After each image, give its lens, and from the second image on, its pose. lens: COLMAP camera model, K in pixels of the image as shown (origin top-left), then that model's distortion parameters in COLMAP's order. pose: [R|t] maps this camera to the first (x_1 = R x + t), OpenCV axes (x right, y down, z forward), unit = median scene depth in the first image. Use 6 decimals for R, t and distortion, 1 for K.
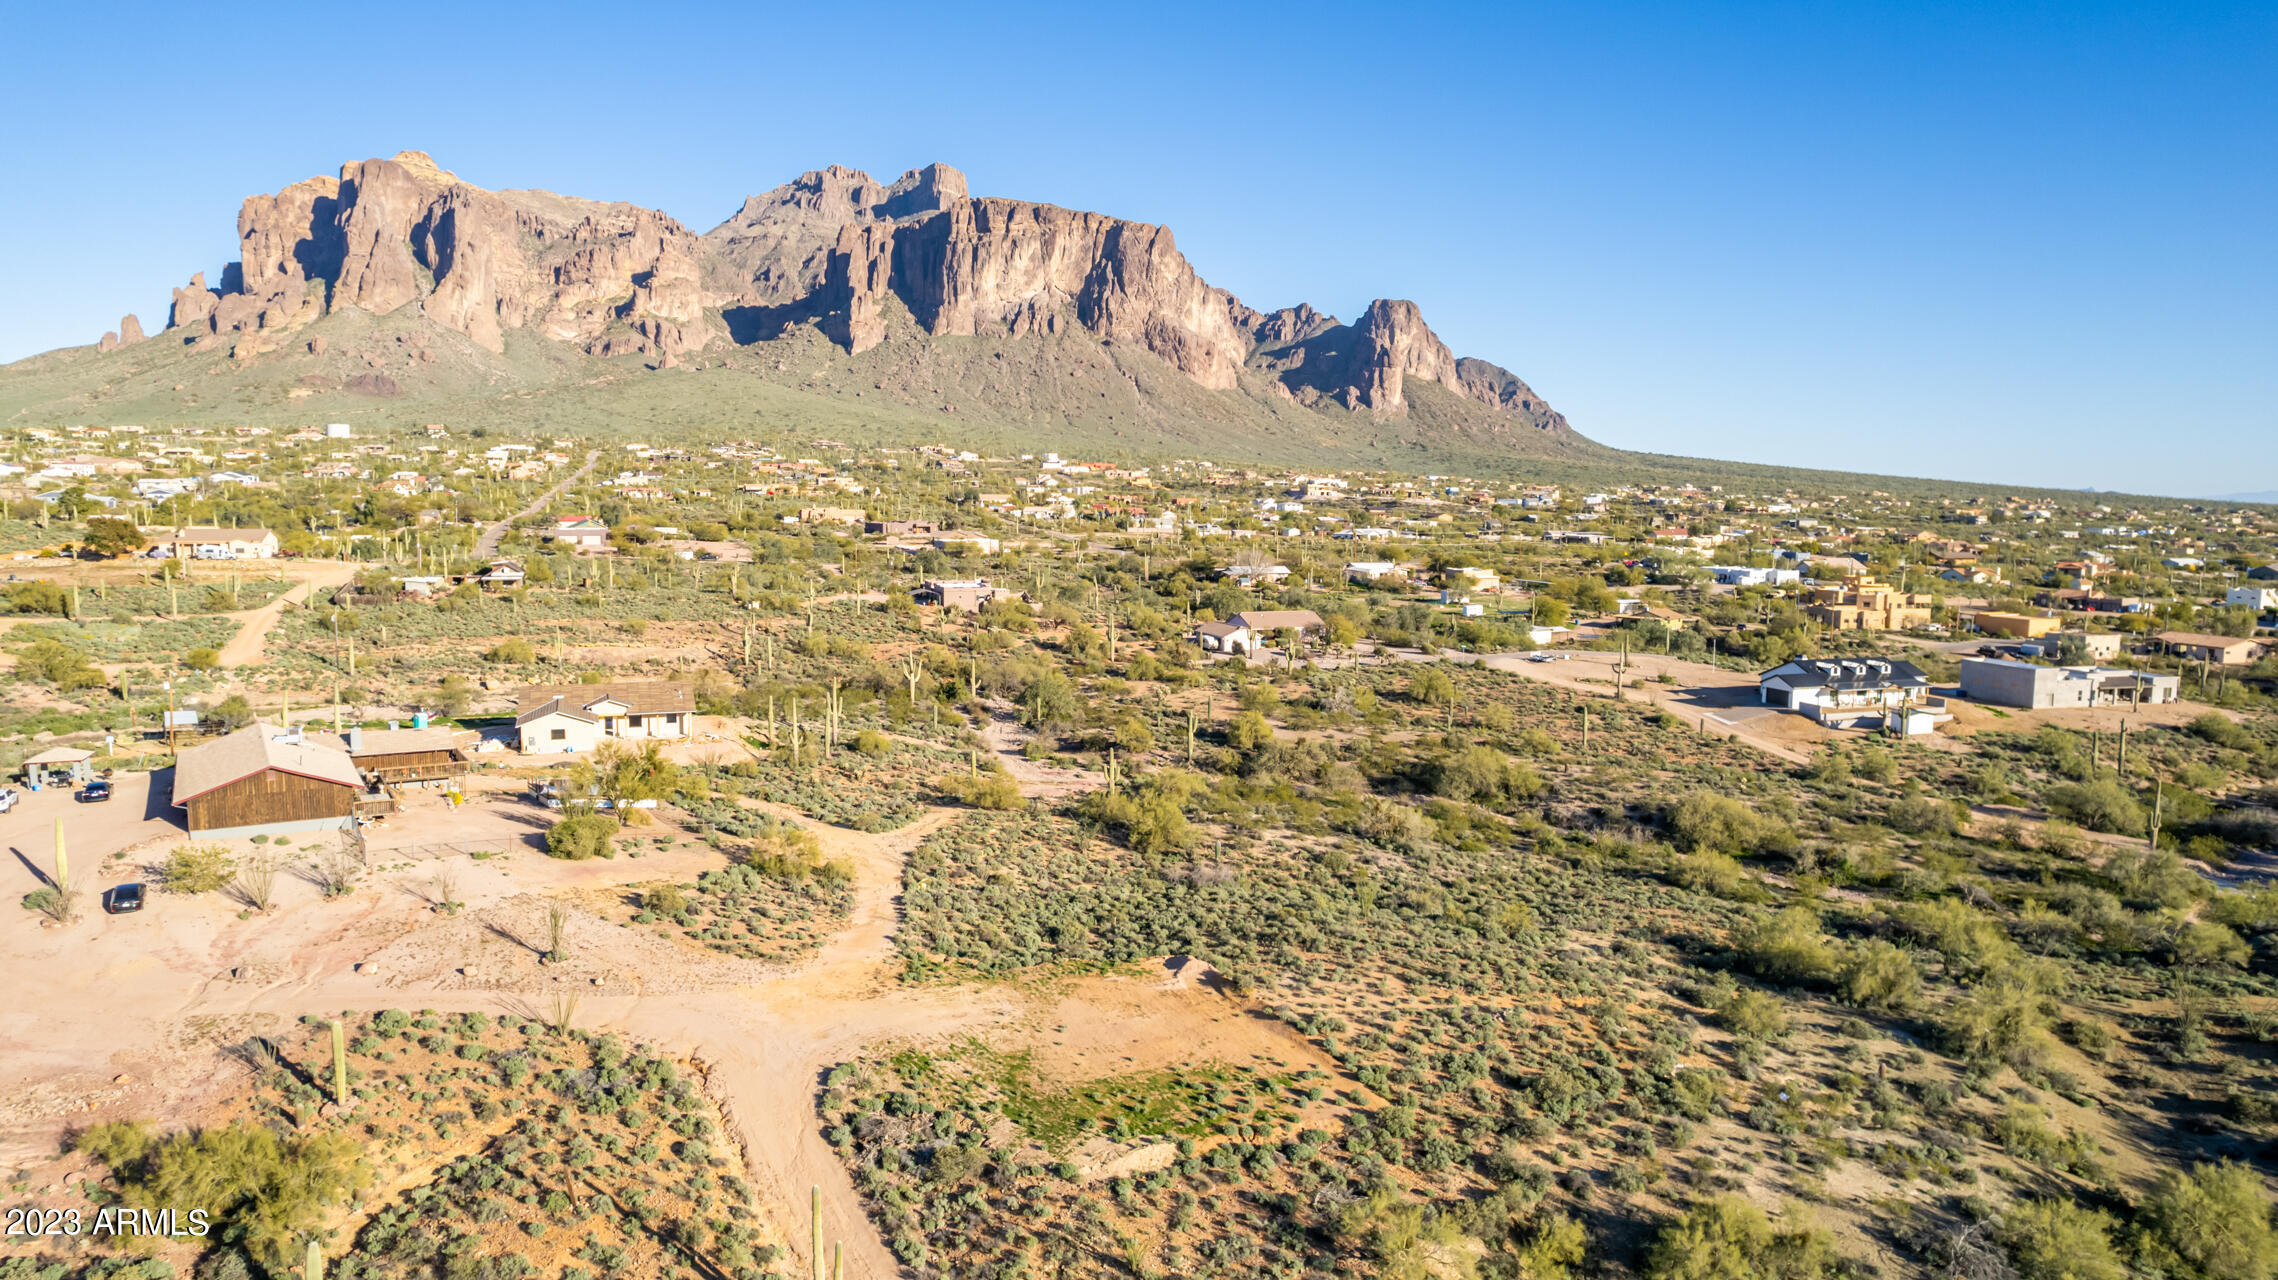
lens RADIAL K [[1506.7, 0, 1139.0], [0, 1506.7, 640.0], [0, 0, 1]] dist [-0.070726, 0.081717]
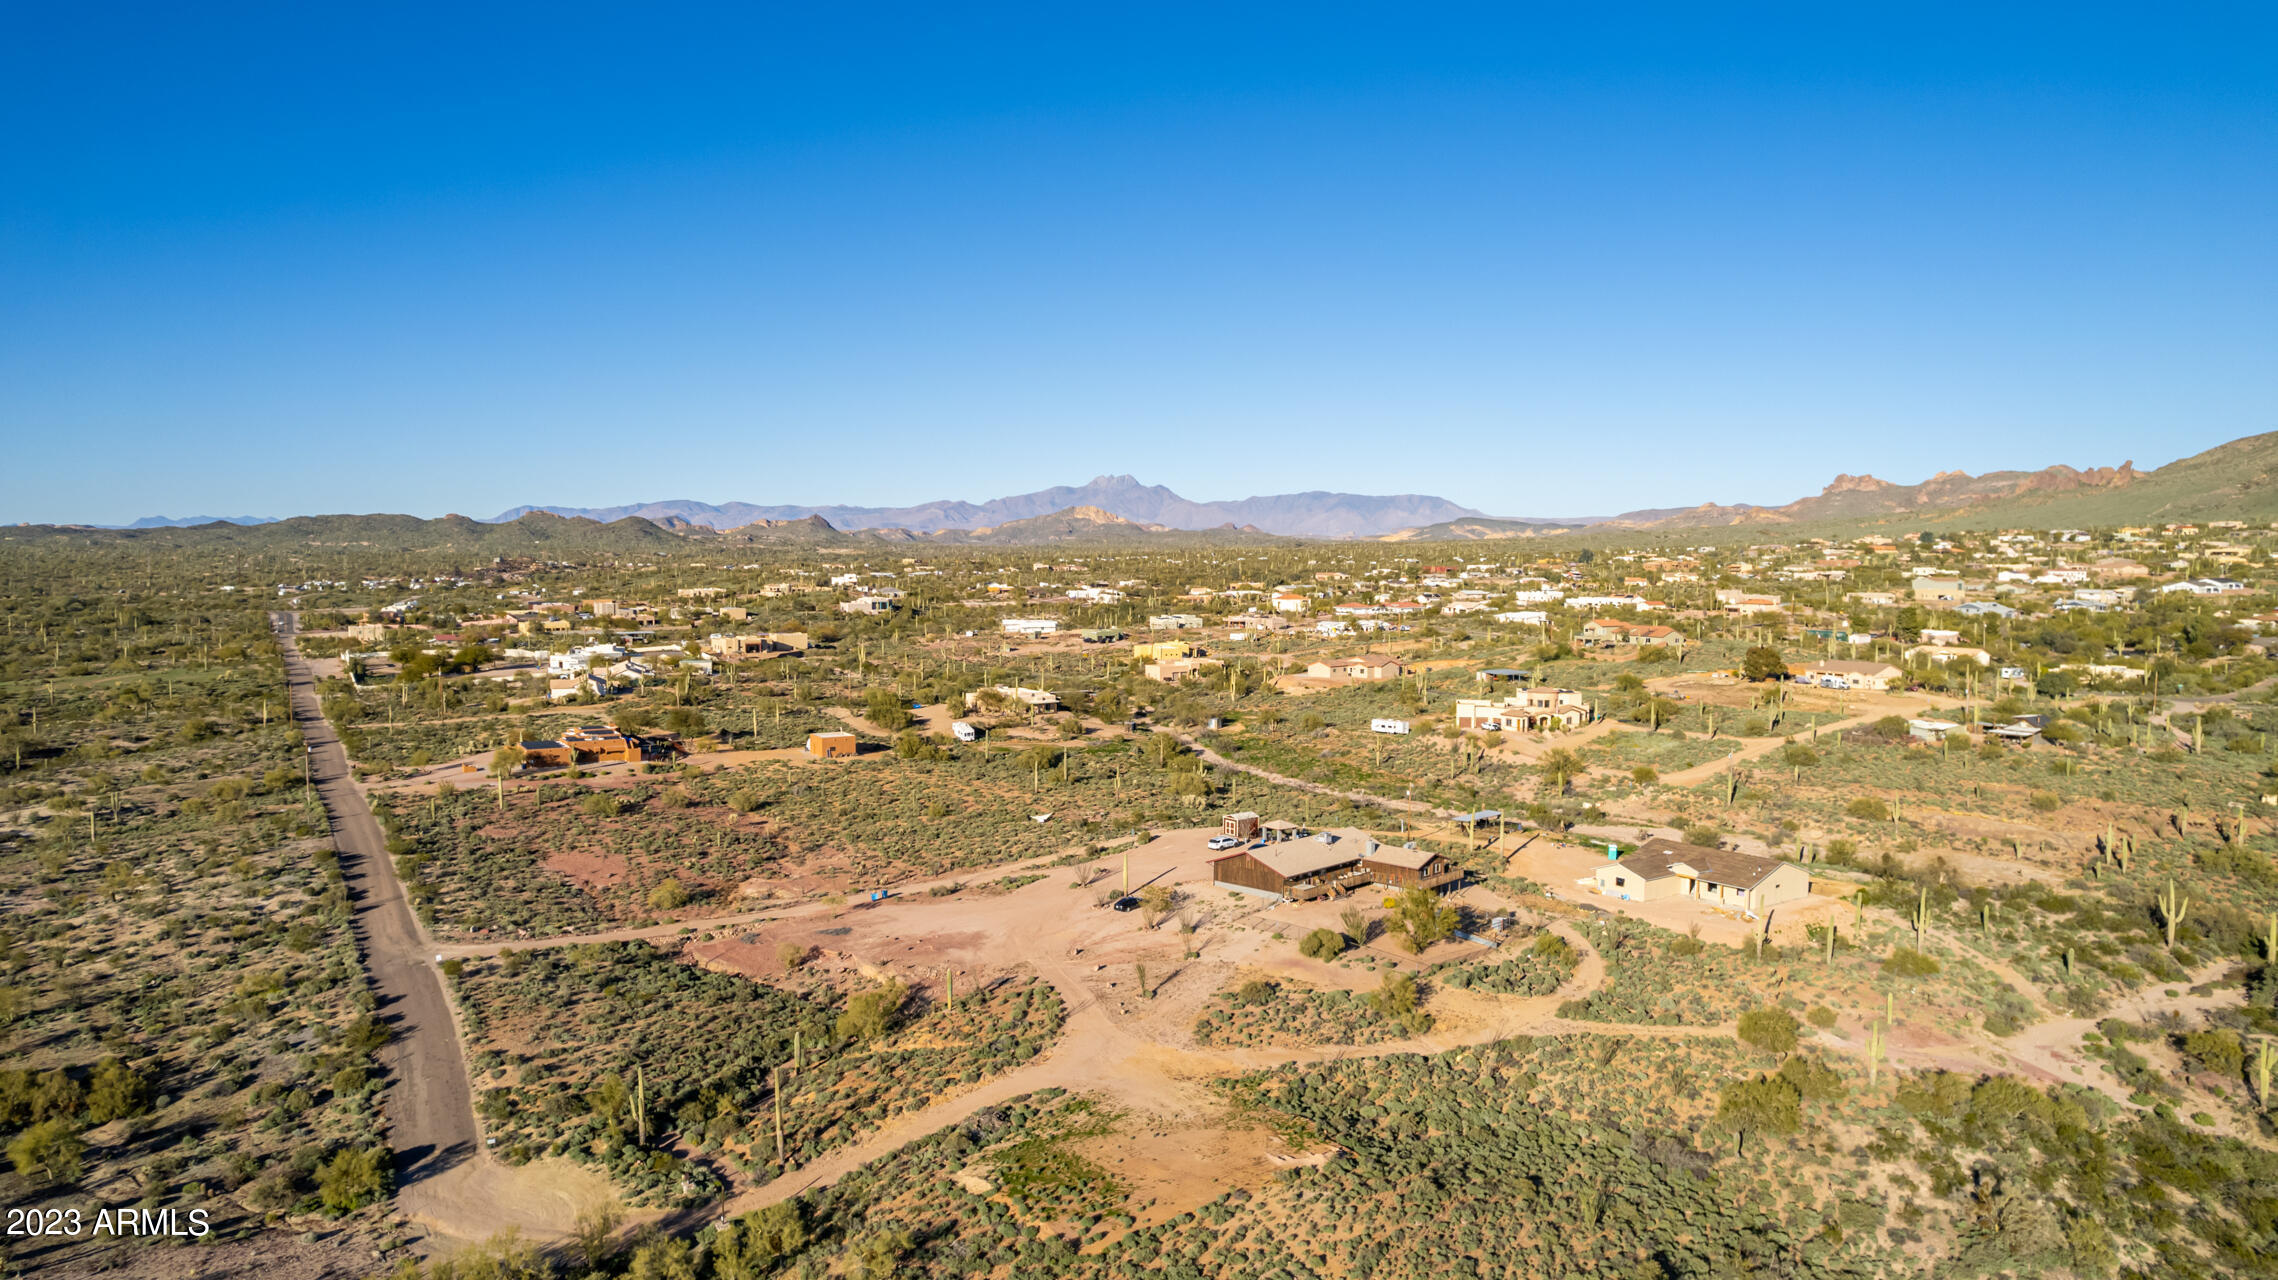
lens RADIAL K [[1506.7, 0, 1139.0], [0, 1506.7, 640.0], [0, 0, 1]] dist [-0.070726, 0.081717]
pose [[0.223533, 0.052901, -0.973260, 1.425976], [-0.095323, 0.994926, 0.032185, -0.275478], [0.970024, 0.085579, 0.227442, 0.681076]]
